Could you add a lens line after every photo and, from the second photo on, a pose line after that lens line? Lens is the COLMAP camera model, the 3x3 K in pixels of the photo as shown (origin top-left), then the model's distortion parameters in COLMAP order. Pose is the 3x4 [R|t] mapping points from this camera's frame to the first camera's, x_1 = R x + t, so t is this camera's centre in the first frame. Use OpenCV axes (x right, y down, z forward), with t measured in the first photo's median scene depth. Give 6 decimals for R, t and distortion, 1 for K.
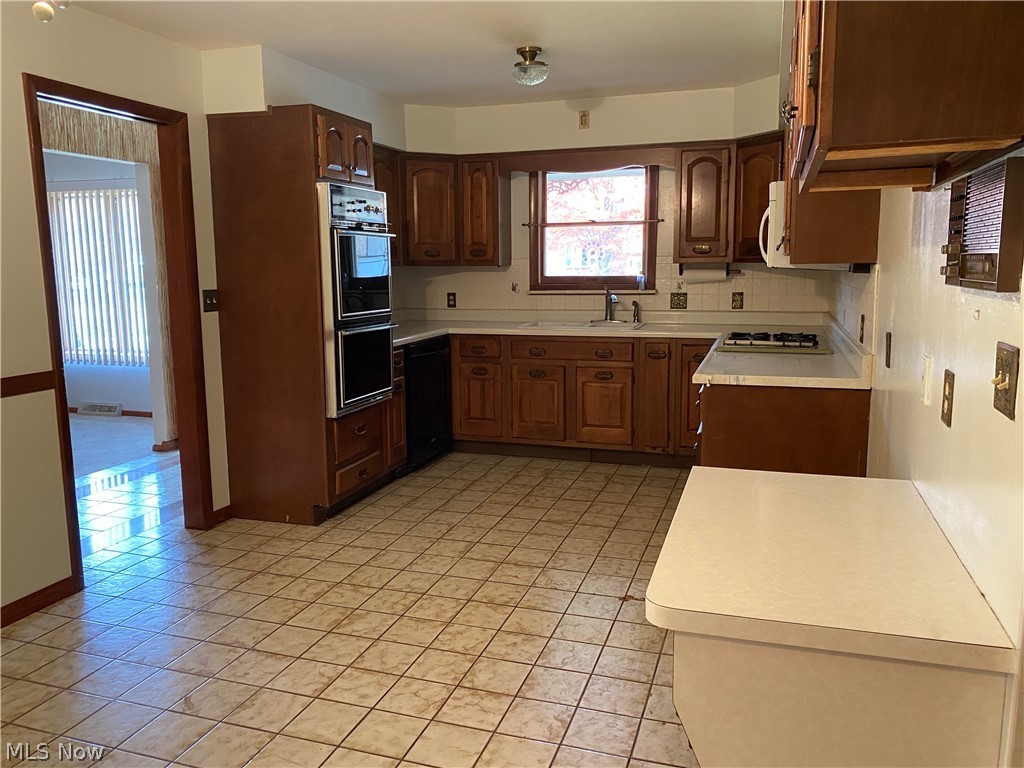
lens RADIAL K [[772.5, 0, 516.5], [0, 772.5, 379.5], [0, 0, 1]] dist [0.032330, -0.039838]
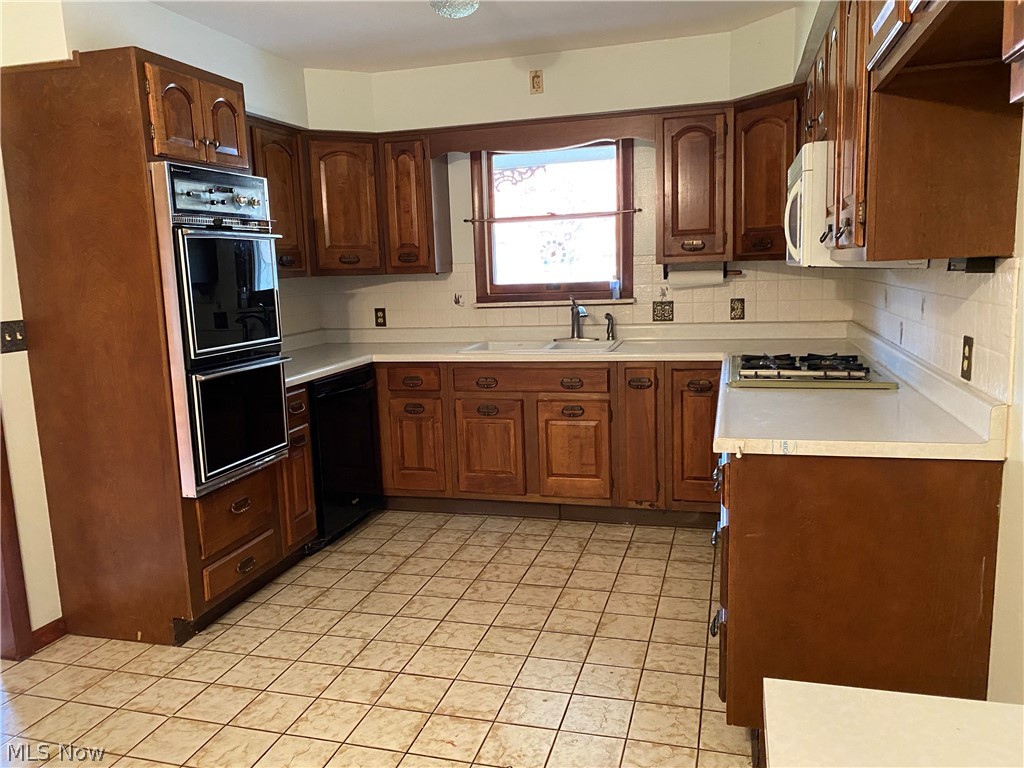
lens RADIAL K [[772.5, 0, 509.4], [0, 772.5, 384.9], [0, 0, 1]] dist [0.032330, -0.039838]
pose [[0.998937, -0.032861, 0.032314, 0.026943], [0.032794, 0.999459, 0.002593, -0.037570], [-0.032382, -0.001531, 0.999474, 0.238789]]
